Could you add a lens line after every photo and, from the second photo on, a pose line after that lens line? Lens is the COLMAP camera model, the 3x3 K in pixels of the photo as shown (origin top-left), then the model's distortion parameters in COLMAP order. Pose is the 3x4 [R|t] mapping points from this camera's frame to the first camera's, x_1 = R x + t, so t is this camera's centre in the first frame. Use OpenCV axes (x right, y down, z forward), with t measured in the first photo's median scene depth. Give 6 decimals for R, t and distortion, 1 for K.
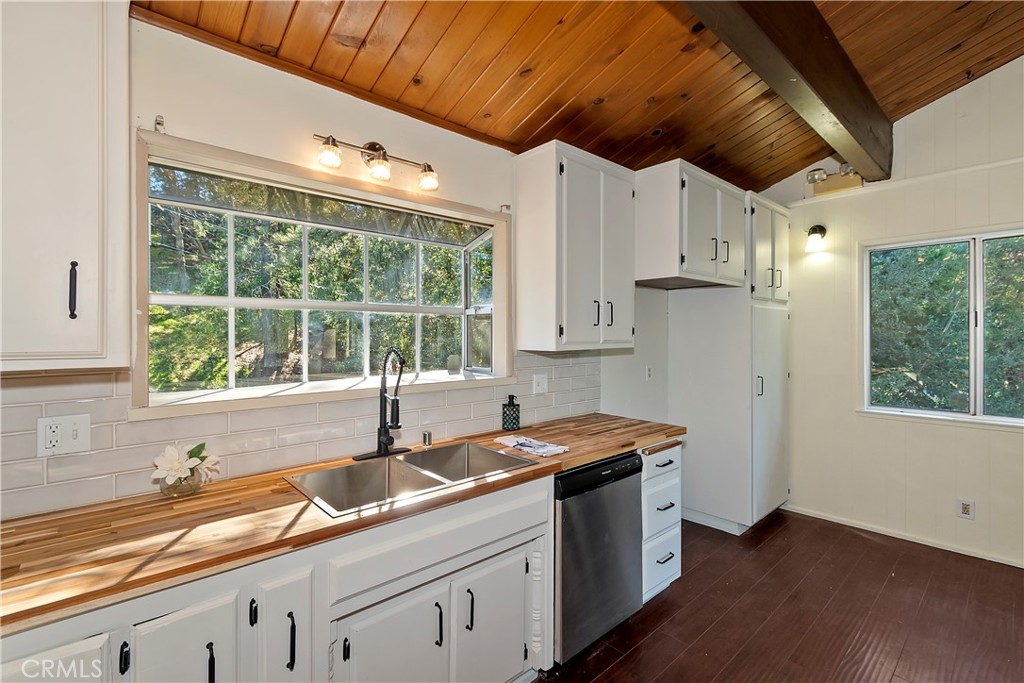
lens RADIAL K [[455.1, 0, 510.1], [0, 455.1, 338.6], [0, 0, 1]] dist [0.001191, -0.000722]
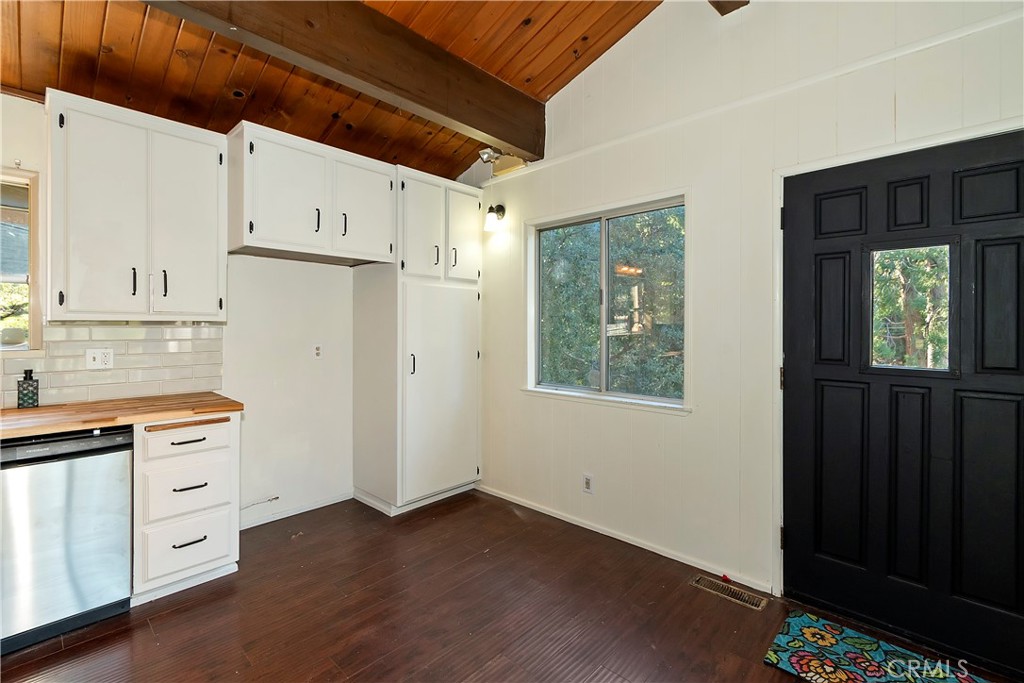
lens RADIAL K [[455.1, 0, 512.4], [0, 455.1, 336.8], [0, 0, 1]] dist [0.001191, -0.000722]
pose [[0.995801, 0.006777, 0.091293, 0.733753], [-0.008059, 0.999874, 0.013682, 0.031474], [-0.091189, -0.014361, 0.995730, 0.001457]]
